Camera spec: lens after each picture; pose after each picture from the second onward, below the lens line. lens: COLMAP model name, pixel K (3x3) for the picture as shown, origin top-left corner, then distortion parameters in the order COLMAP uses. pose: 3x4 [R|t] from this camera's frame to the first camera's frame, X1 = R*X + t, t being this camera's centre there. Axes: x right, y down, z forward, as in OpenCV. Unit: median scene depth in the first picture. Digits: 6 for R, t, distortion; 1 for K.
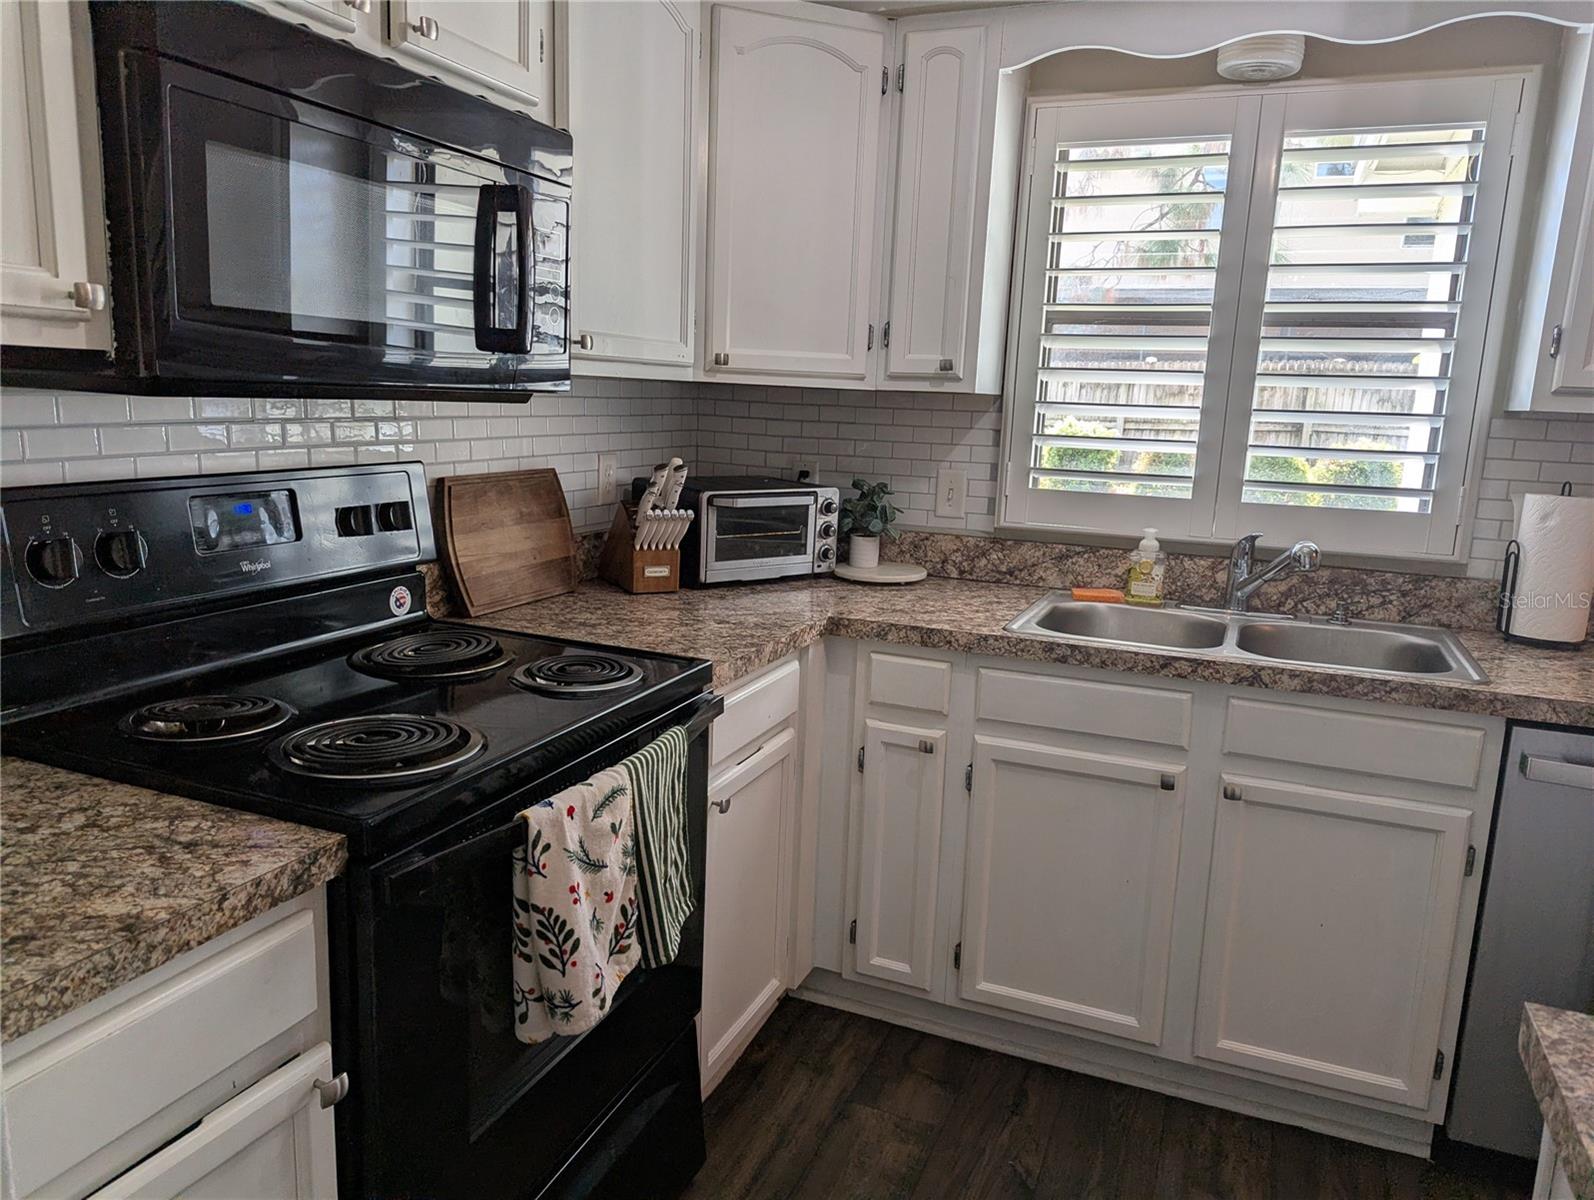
lens RADIAL K [[1133.7, 0, 786.4], [0, 1133.7, 609.2], [0, 0, 1]] dist [0.062561, -0.053815]
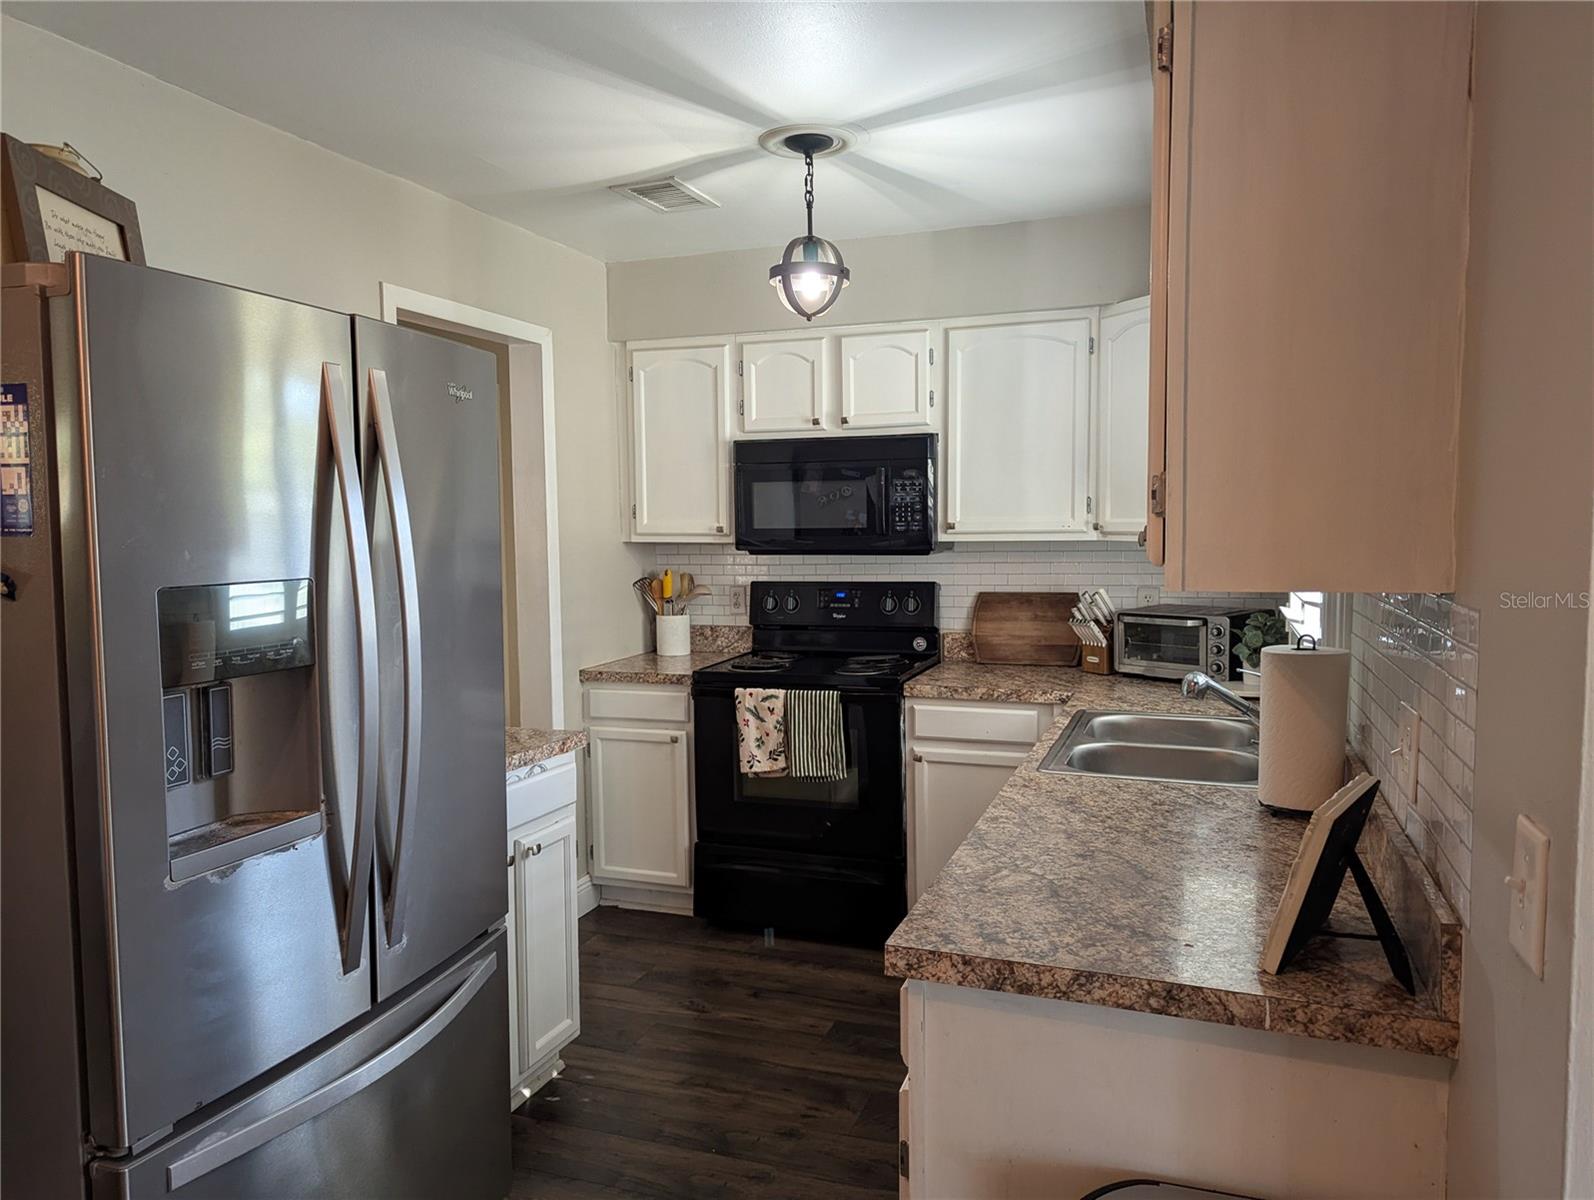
lens RADIAL K [[1133.7, 0, 796.5], [0, 1133.7, 604.2], [0, 0, 1]] dist [0.062561, -0.053815]
pose [[0.039679, 0.035359, -0.998587, 1.466873], [-0.176904, 0.983835, 0.027808, -0.080958], [0.983428, 0.175551, 0.045293, 0.517225]]
